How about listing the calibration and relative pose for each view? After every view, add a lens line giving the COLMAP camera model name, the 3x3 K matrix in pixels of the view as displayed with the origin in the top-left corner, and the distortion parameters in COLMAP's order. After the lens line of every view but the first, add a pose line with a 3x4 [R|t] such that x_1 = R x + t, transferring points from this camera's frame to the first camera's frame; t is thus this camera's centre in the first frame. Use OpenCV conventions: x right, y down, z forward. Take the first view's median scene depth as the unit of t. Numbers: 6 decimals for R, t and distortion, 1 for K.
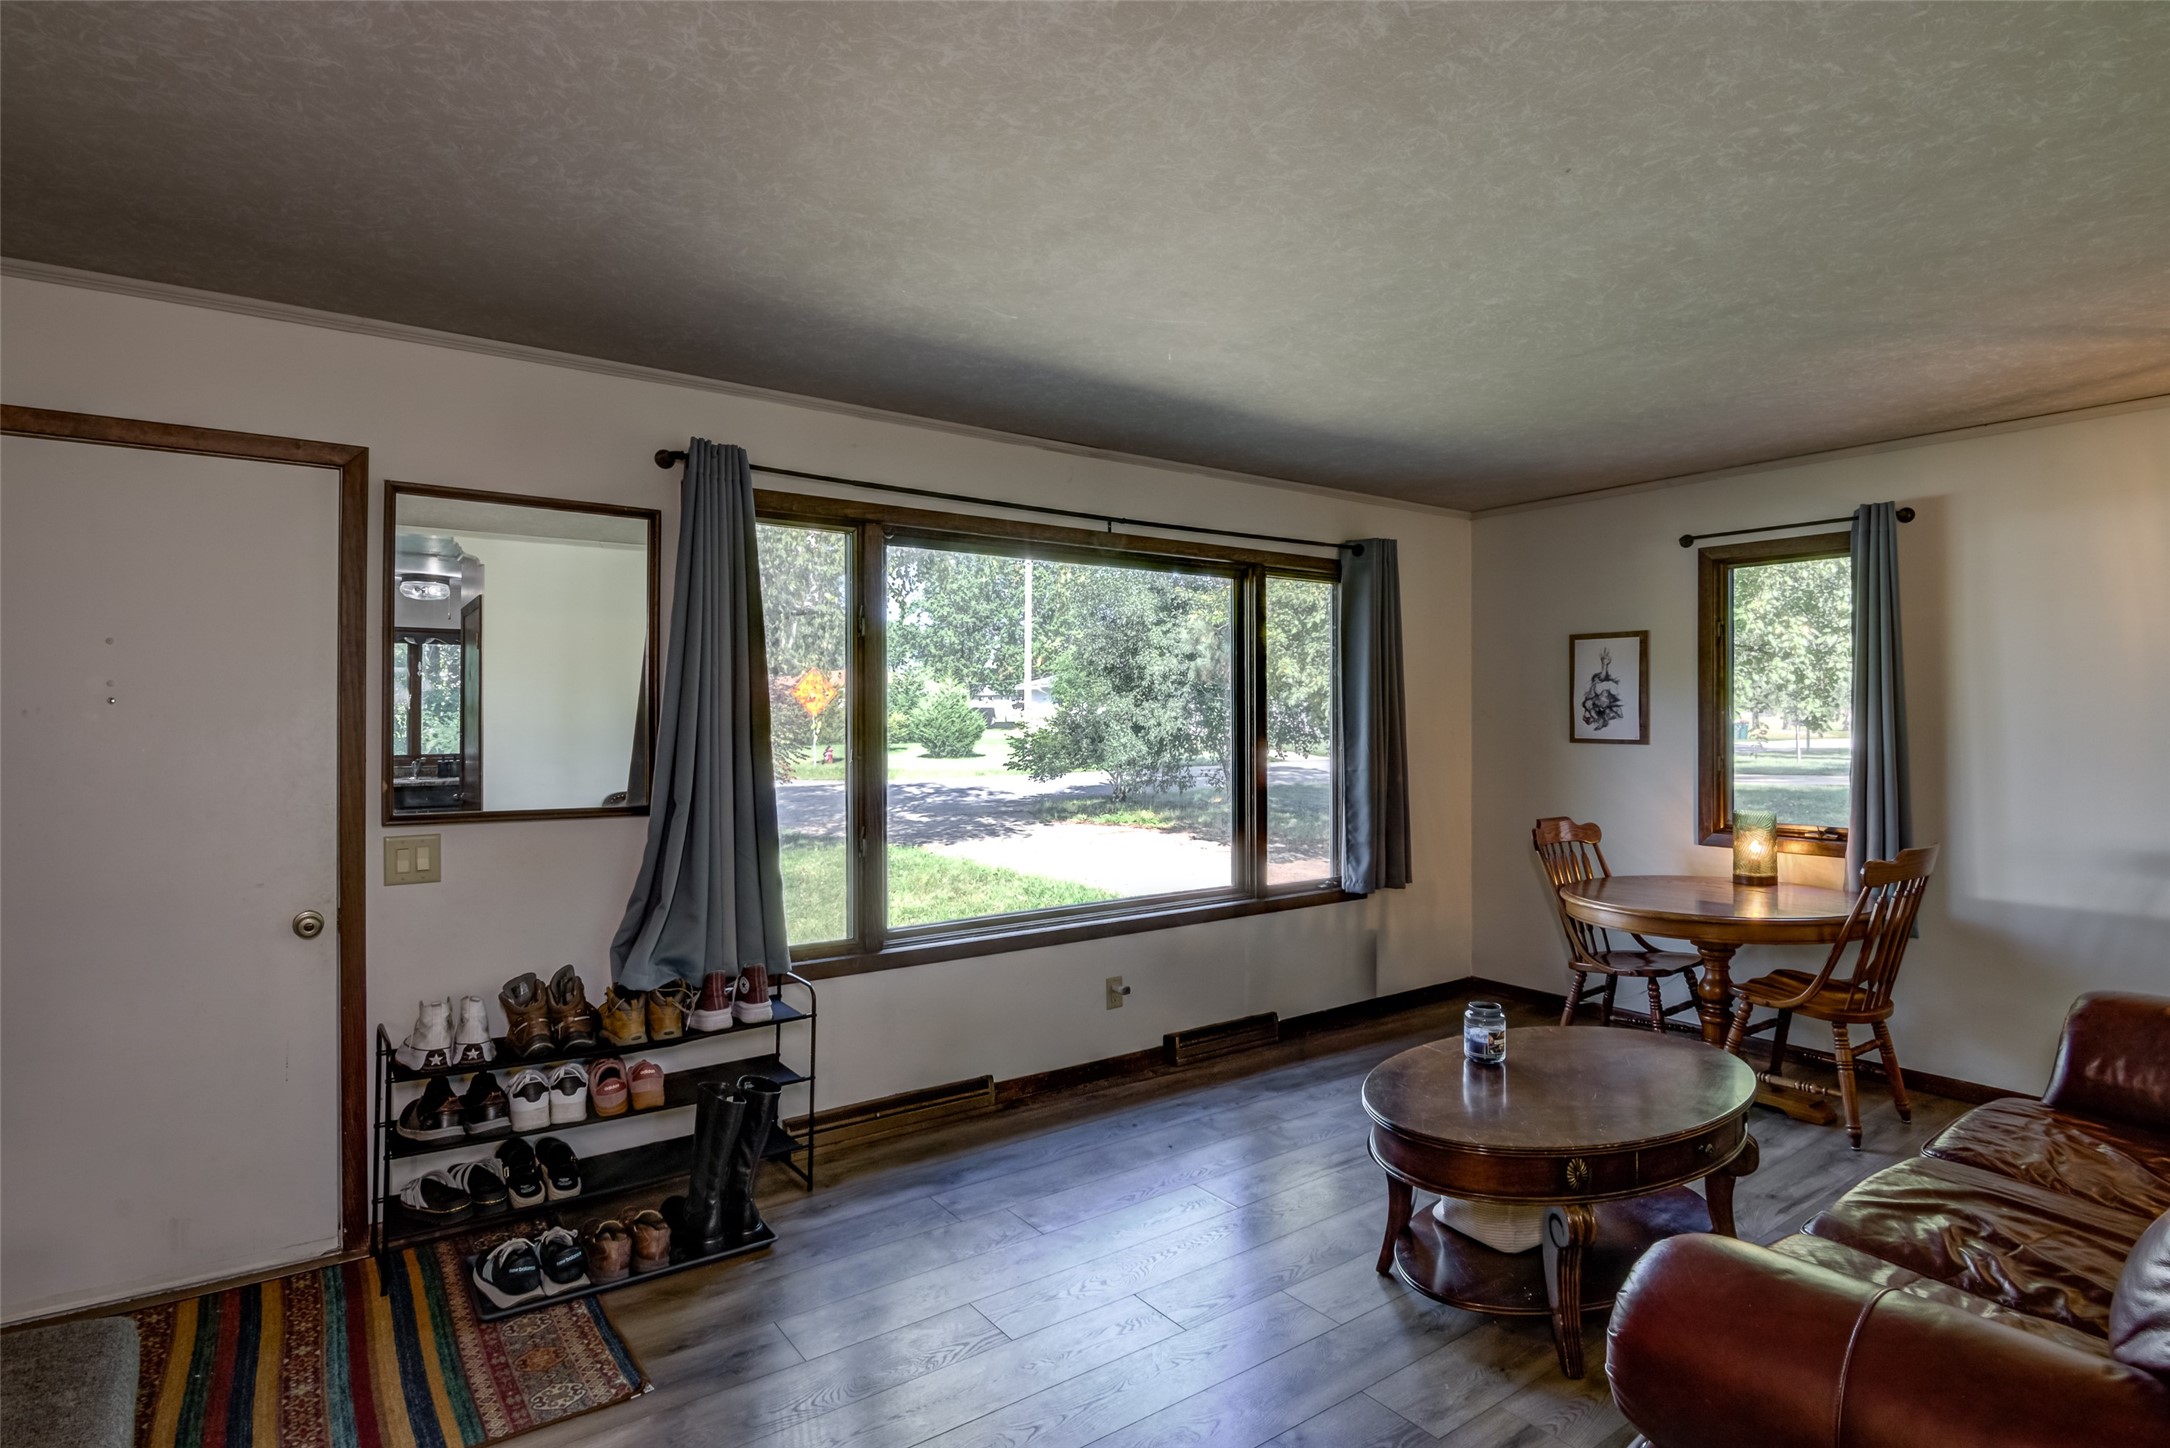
lens RADIAL K [[1107.5, 0, 1087.2], [0, 1107.5, 722.5], [0, 0, 1]] dist [-0.006184, -0.000865]
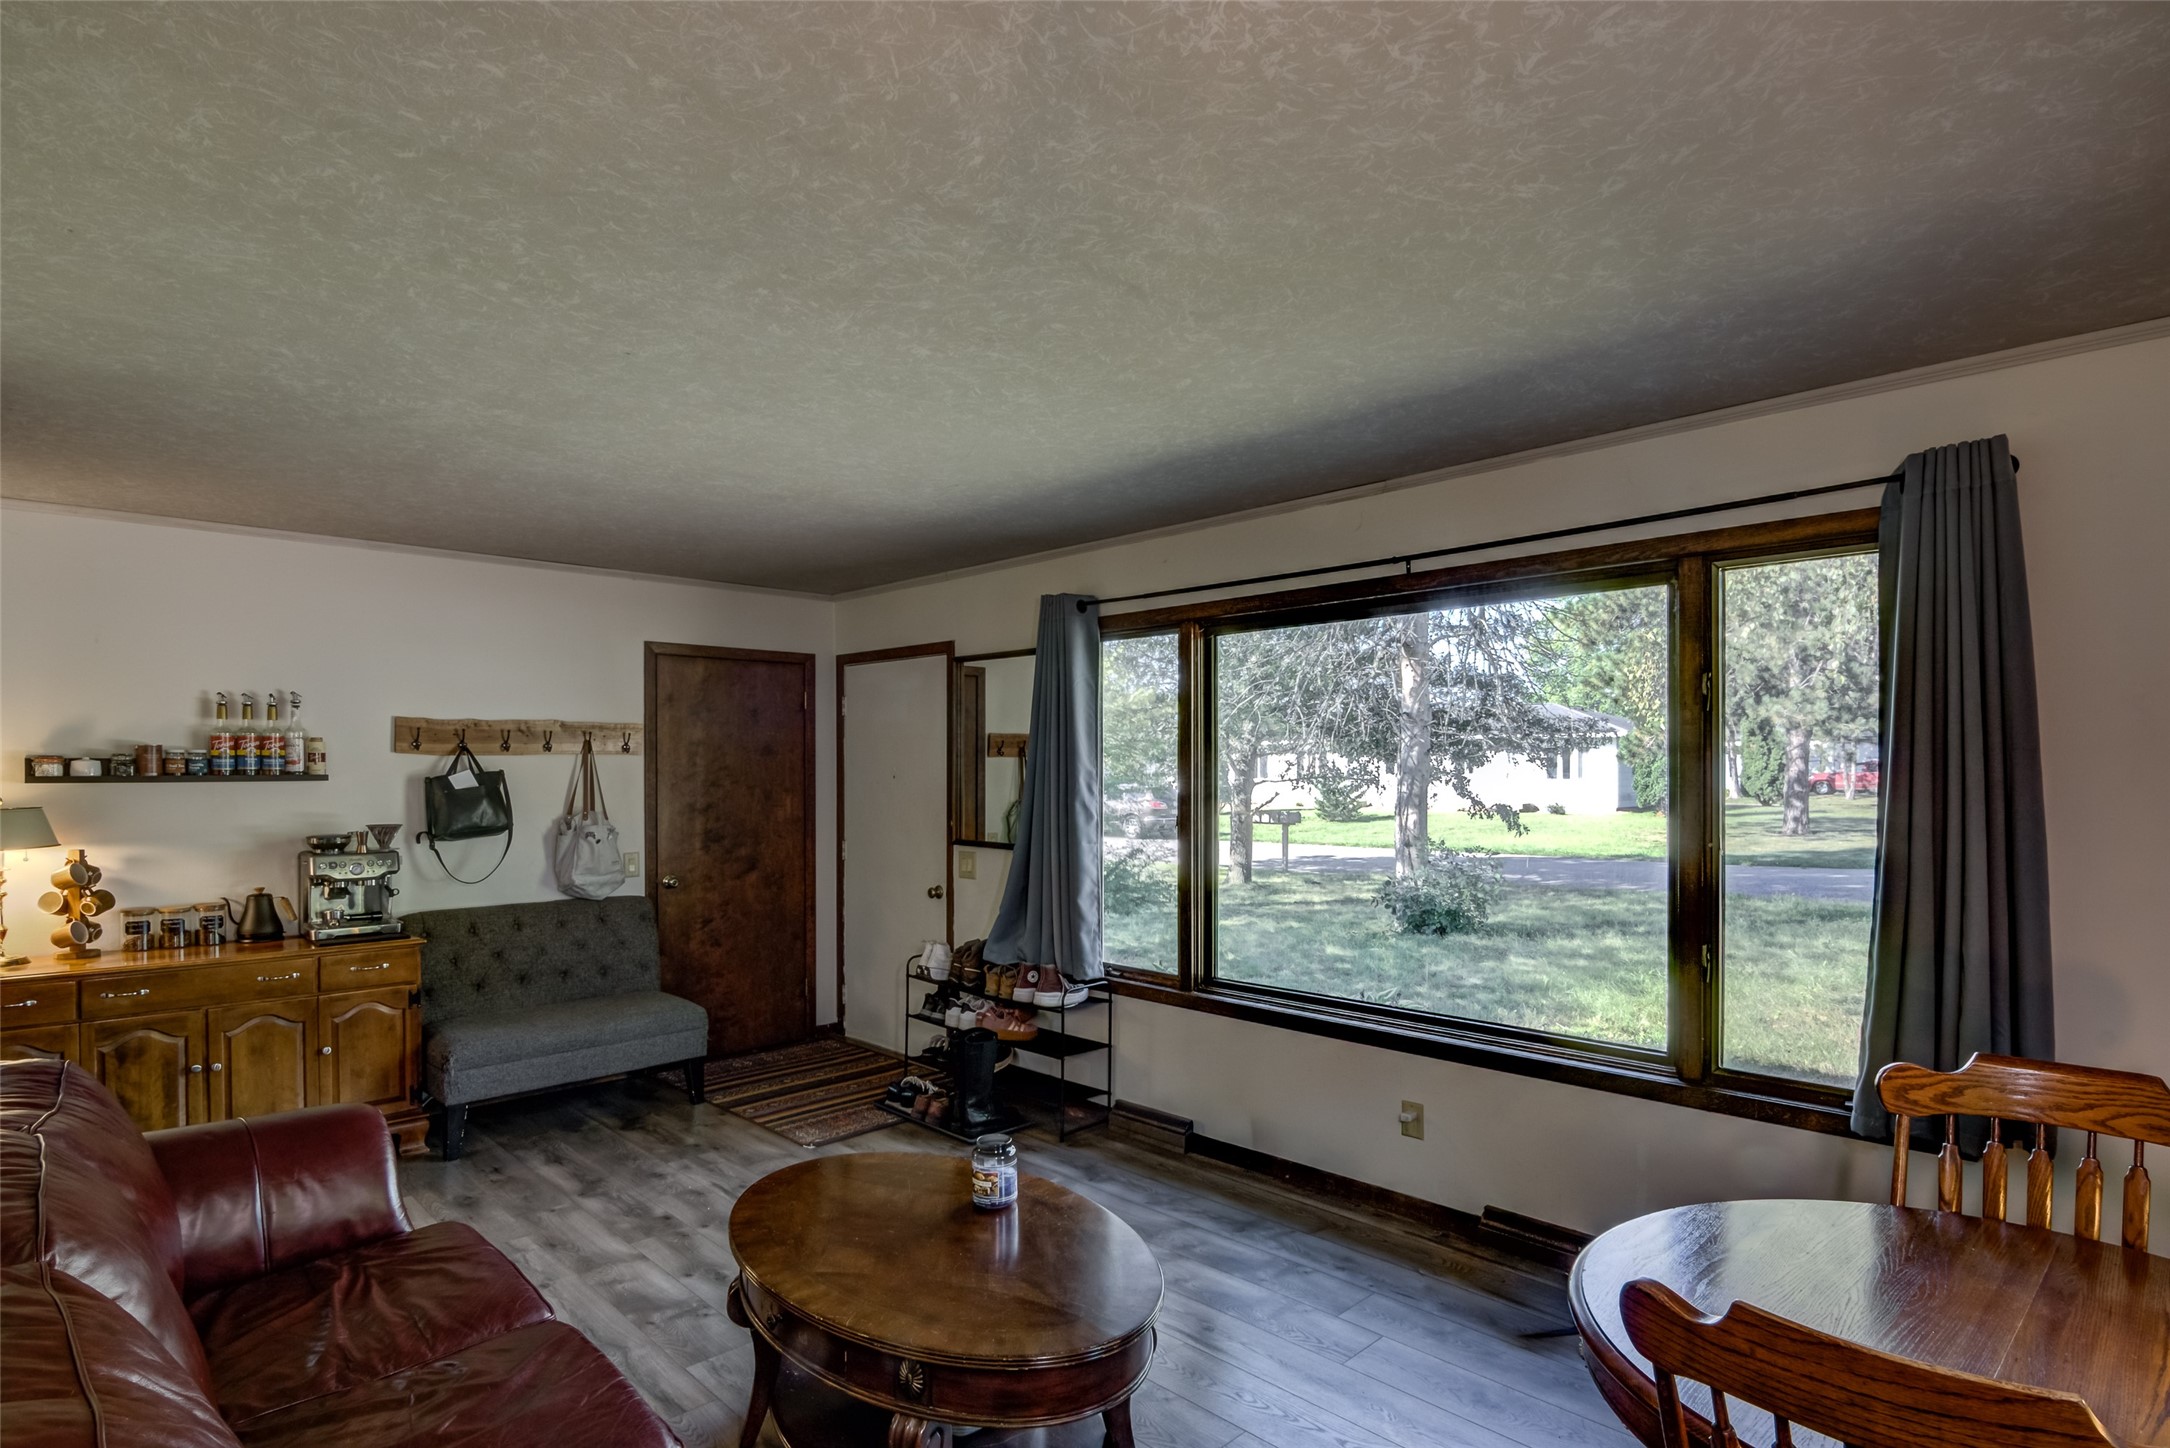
lens RADIAL K [[1107.5, 0, 1102.5], [0, 1107.5, 766.3], [0, 0, 1]] dist [-0.006184, -0.000865]
pose [[0.154828, -0.001591, -0.987940, 1.063458], [-0.000669, 0.999998, -0.001716, -0.029406], [0.987941, 0.000926, 0.154827, 0.827185]]
